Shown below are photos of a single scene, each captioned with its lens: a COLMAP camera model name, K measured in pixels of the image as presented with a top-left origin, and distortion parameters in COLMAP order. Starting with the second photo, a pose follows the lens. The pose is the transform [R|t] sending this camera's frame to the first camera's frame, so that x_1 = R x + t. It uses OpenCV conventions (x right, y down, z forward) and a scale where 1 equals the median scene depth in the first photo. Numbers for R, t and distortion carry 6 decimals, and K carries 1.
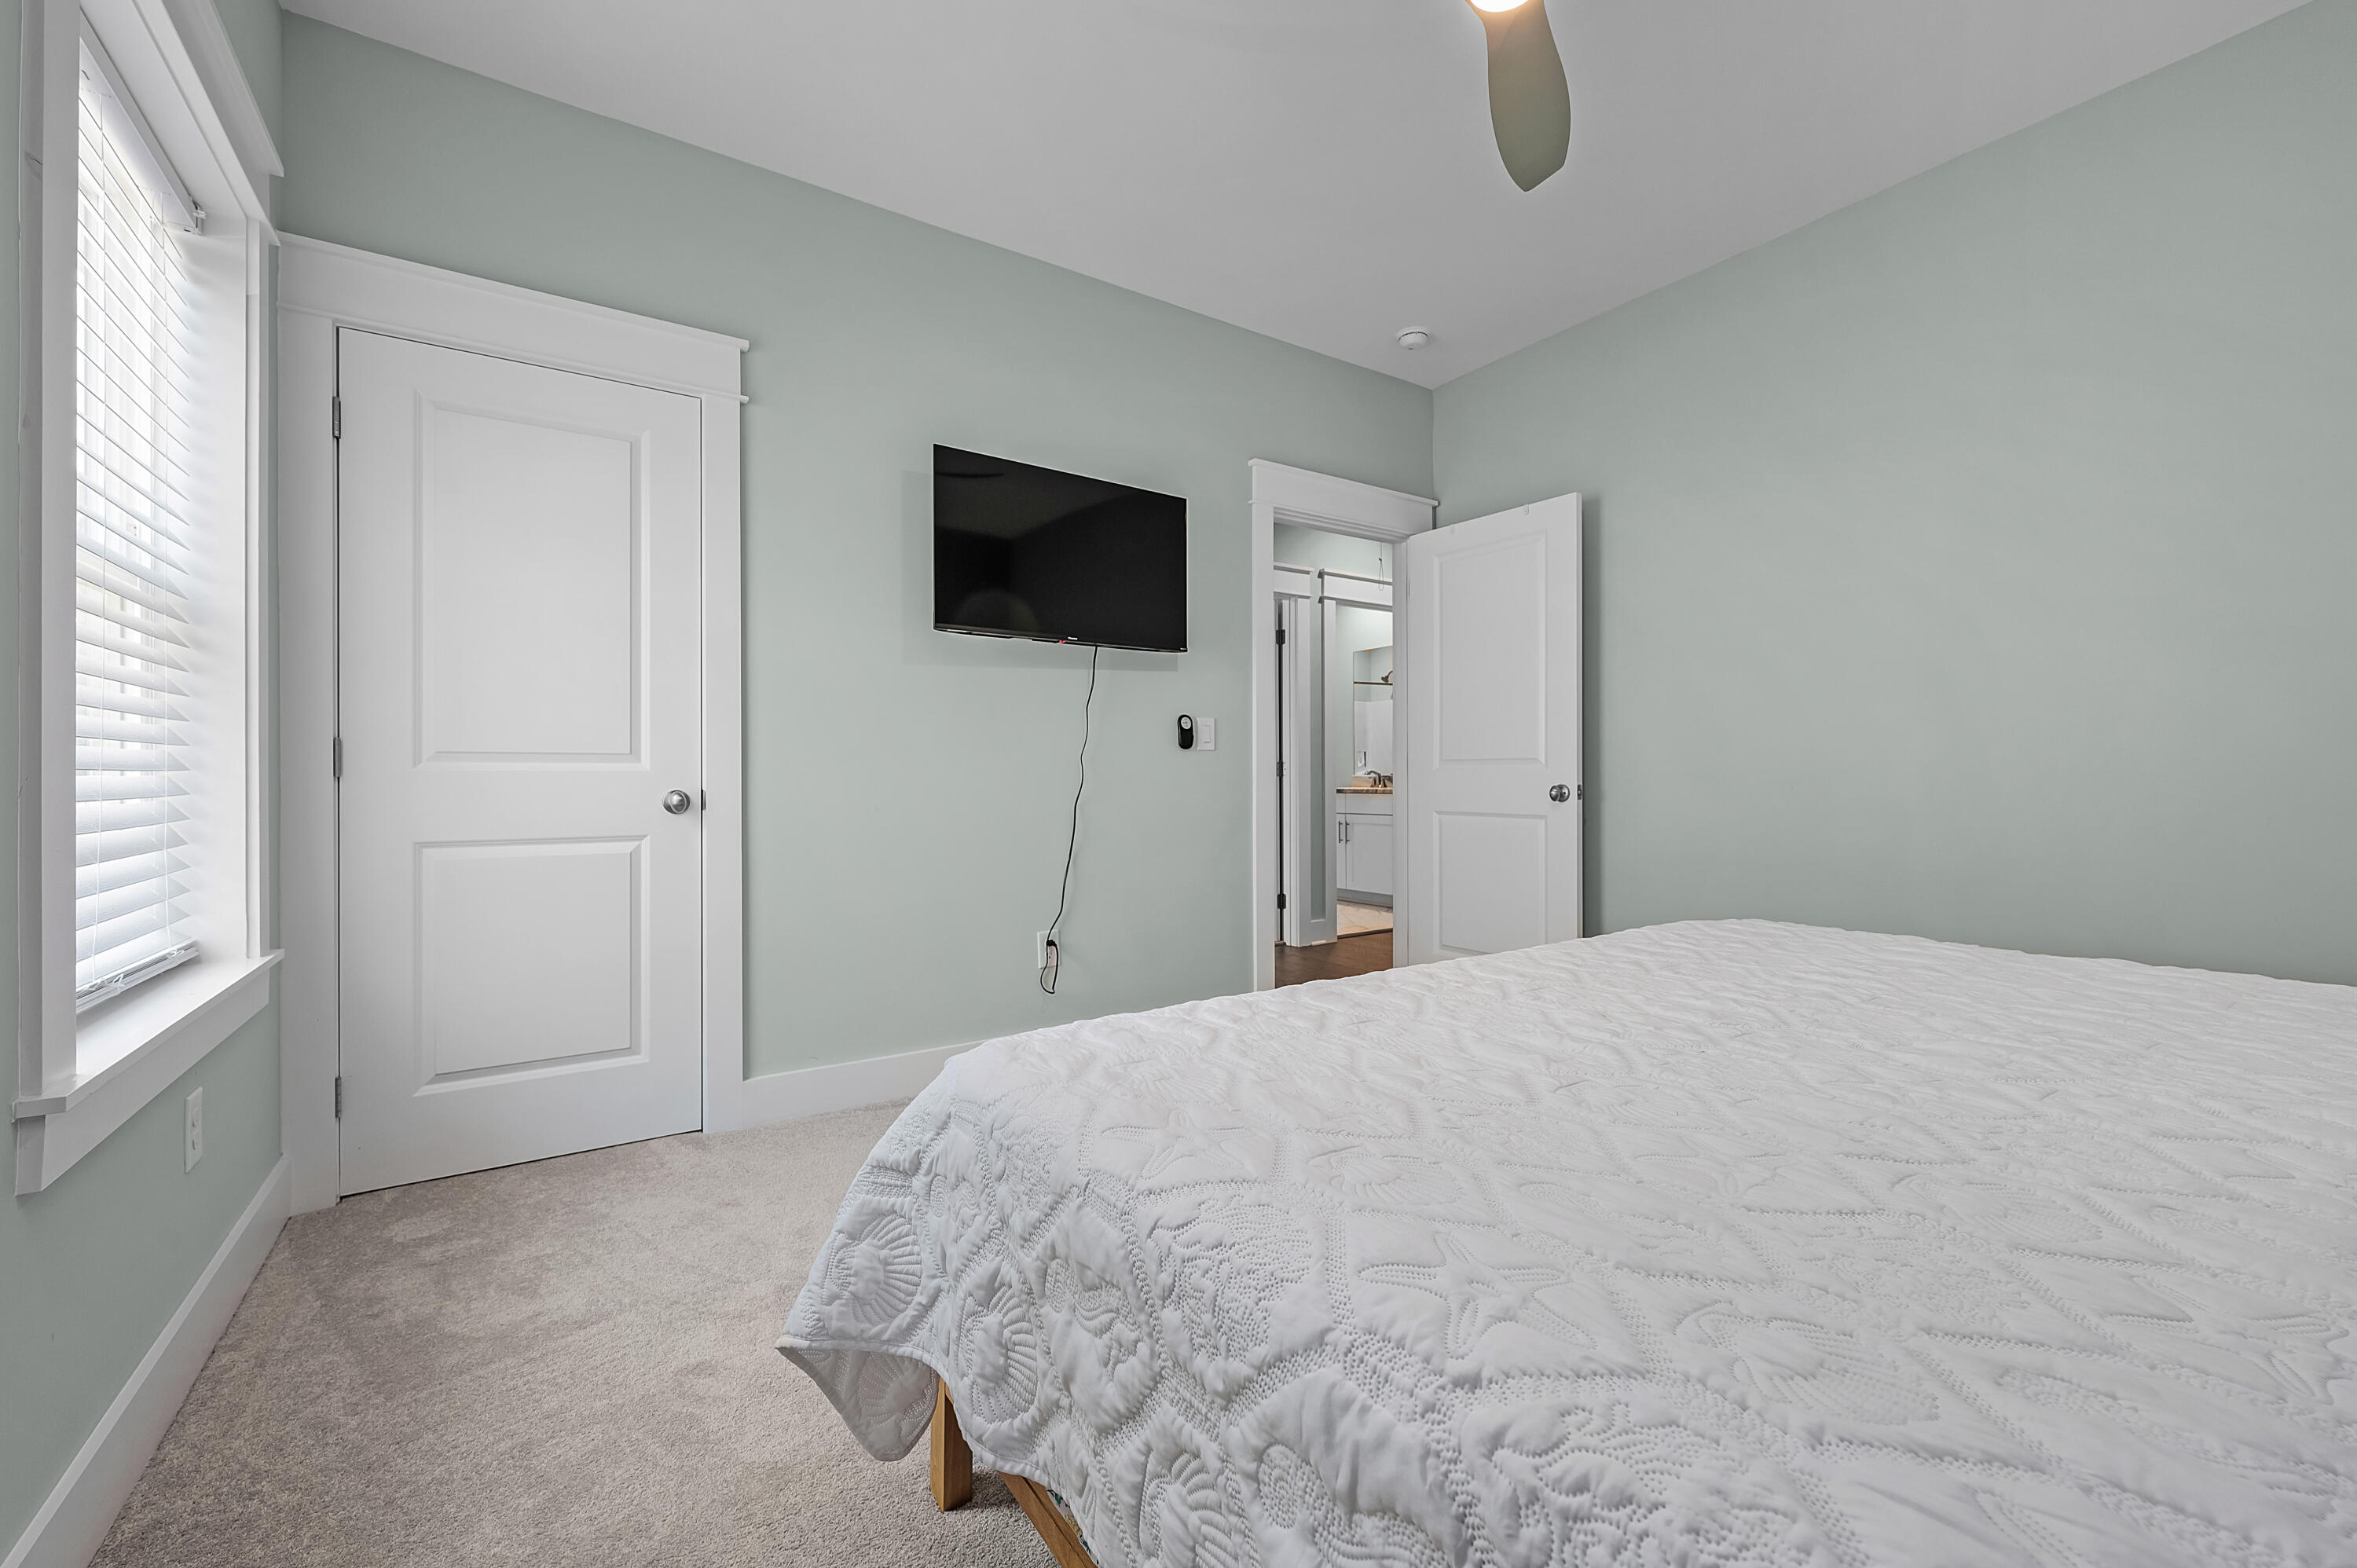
lens RADIAL K [[946.4, 0, 1188.2], [0, 946.4, 795.9], [0, 0, 1]] dist [-0.001007, -0.000010]
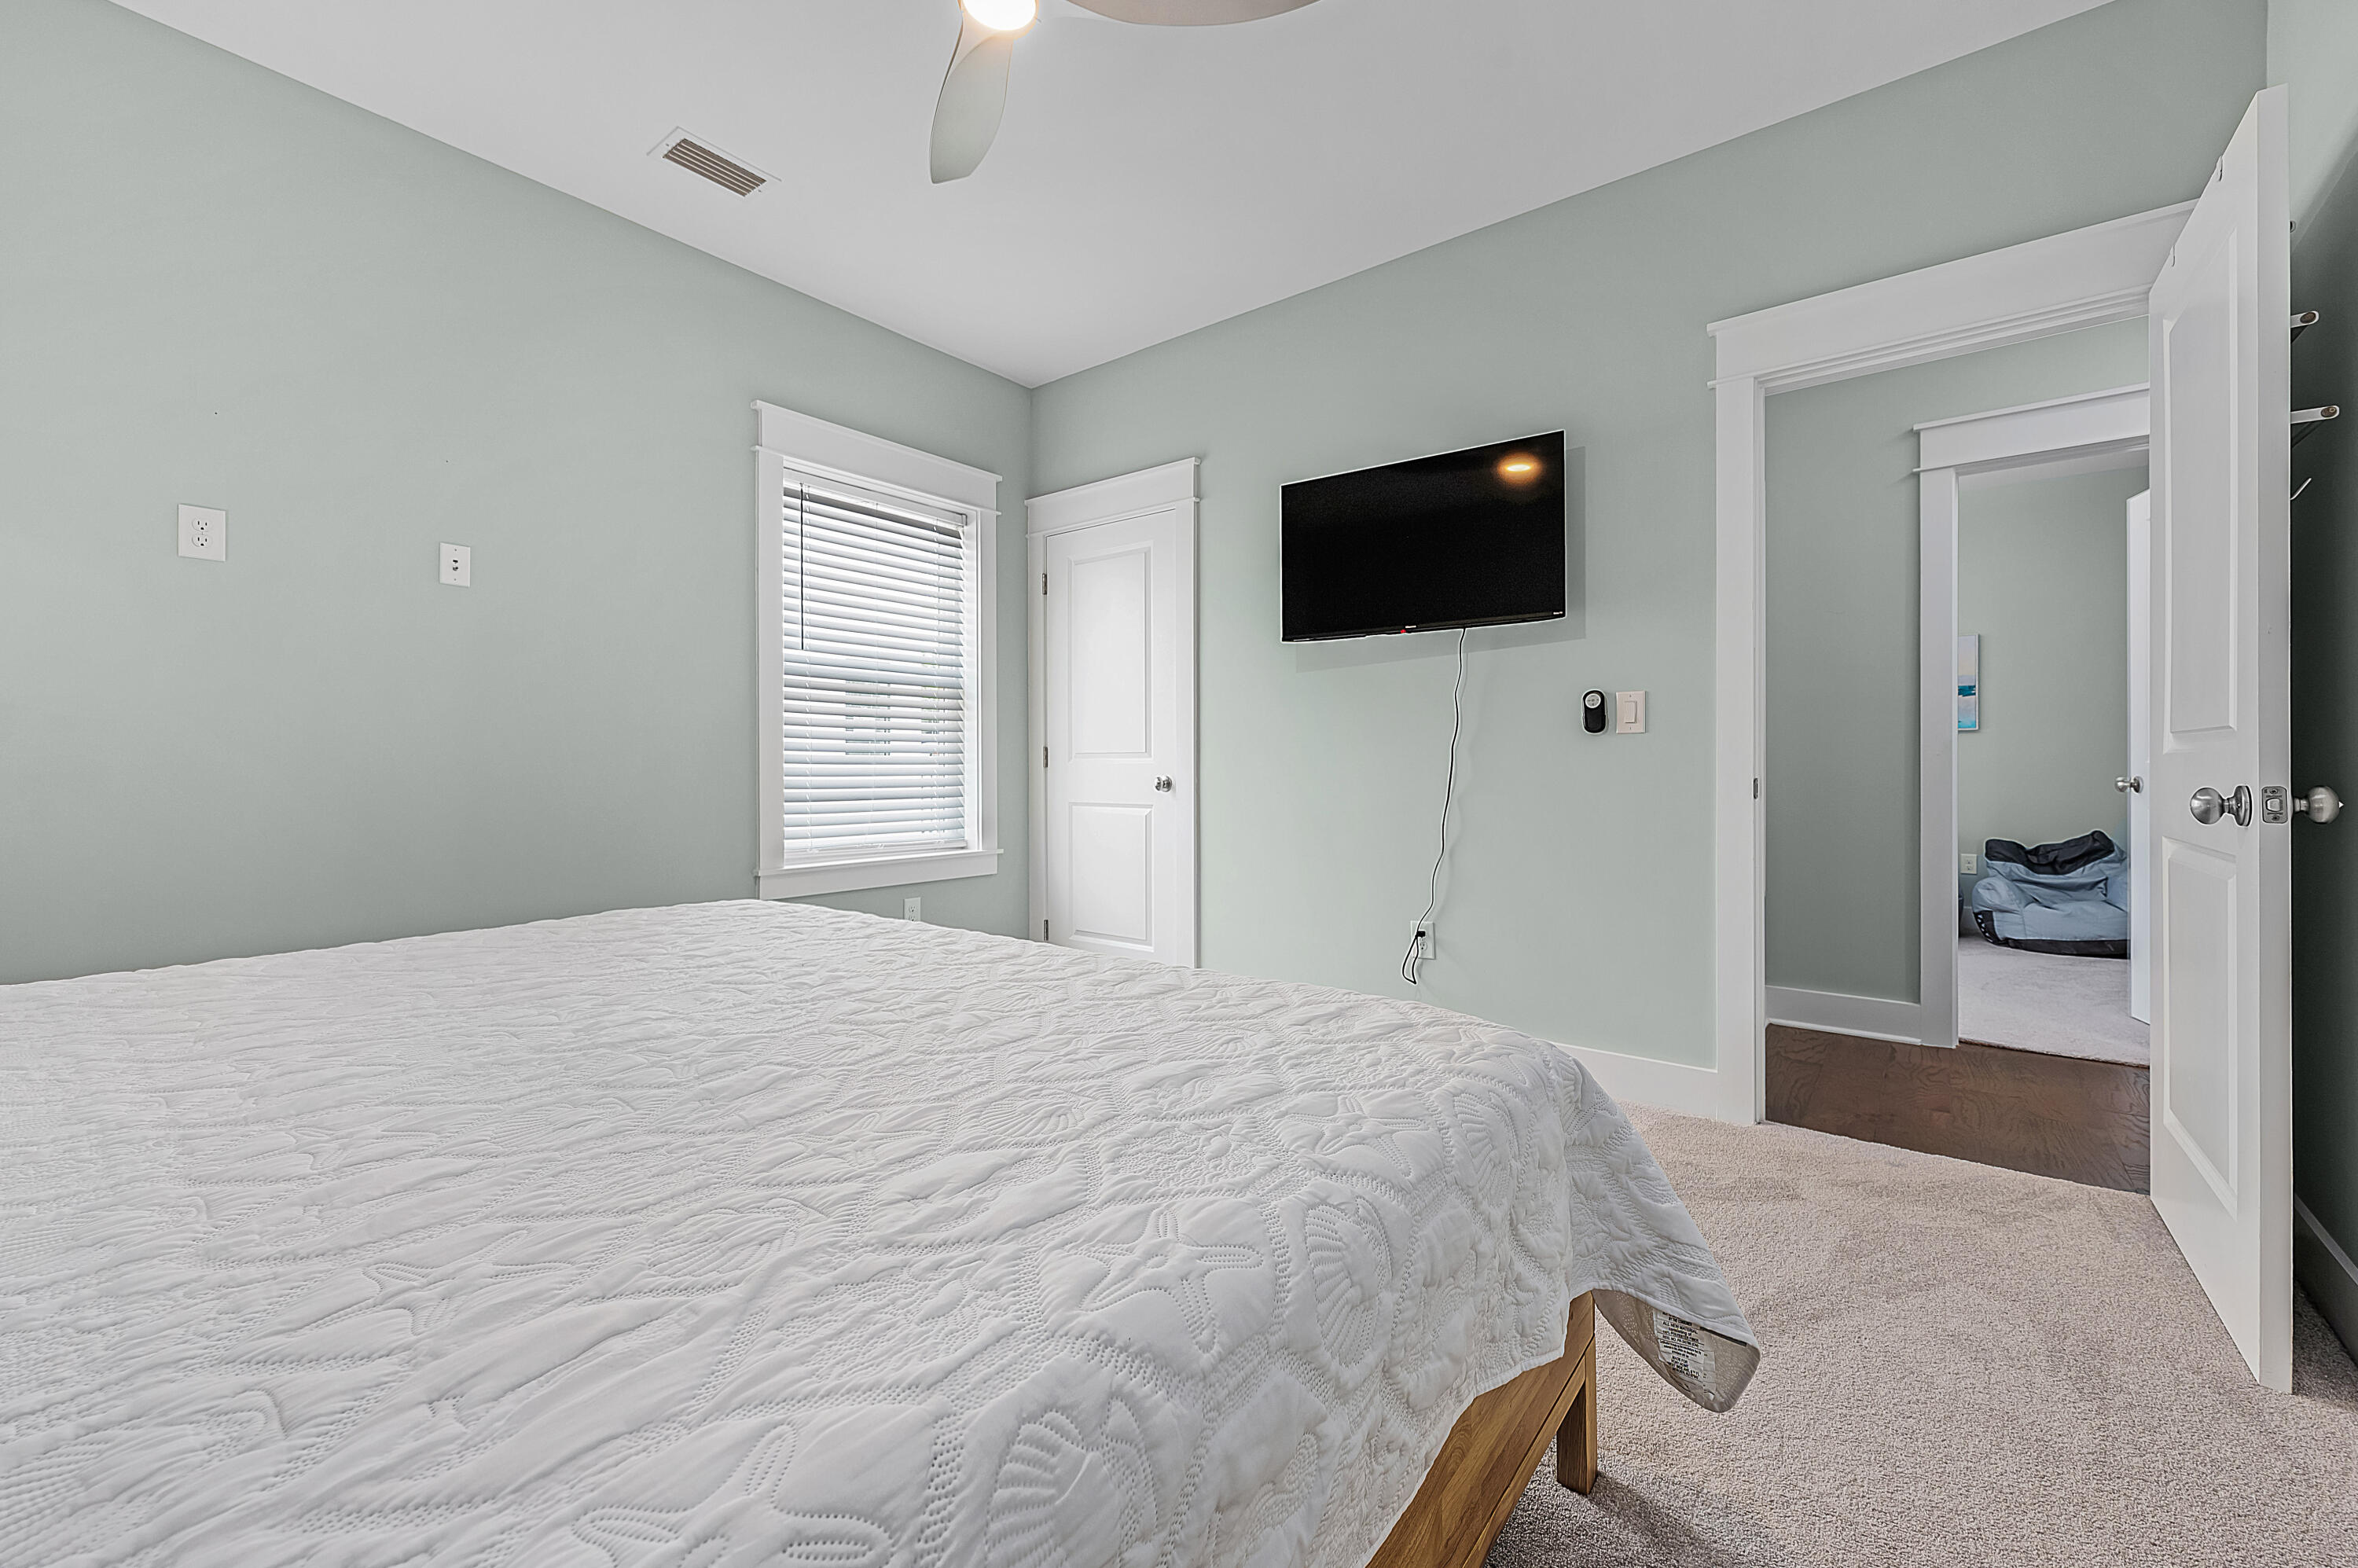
lens RADIAL K [[946.9, 0, 1184.5], [0, 946.9, 774.8], [0, 0, 1]] dist [-0.001007, -0.000010]
pose [[0.304479, 0.010039, -0.952466, 0.681498], [-0.019376, 0.999803, 0.004344, -0.010967], [0.952322, 0.017132, 0.304614, 0.437442]]
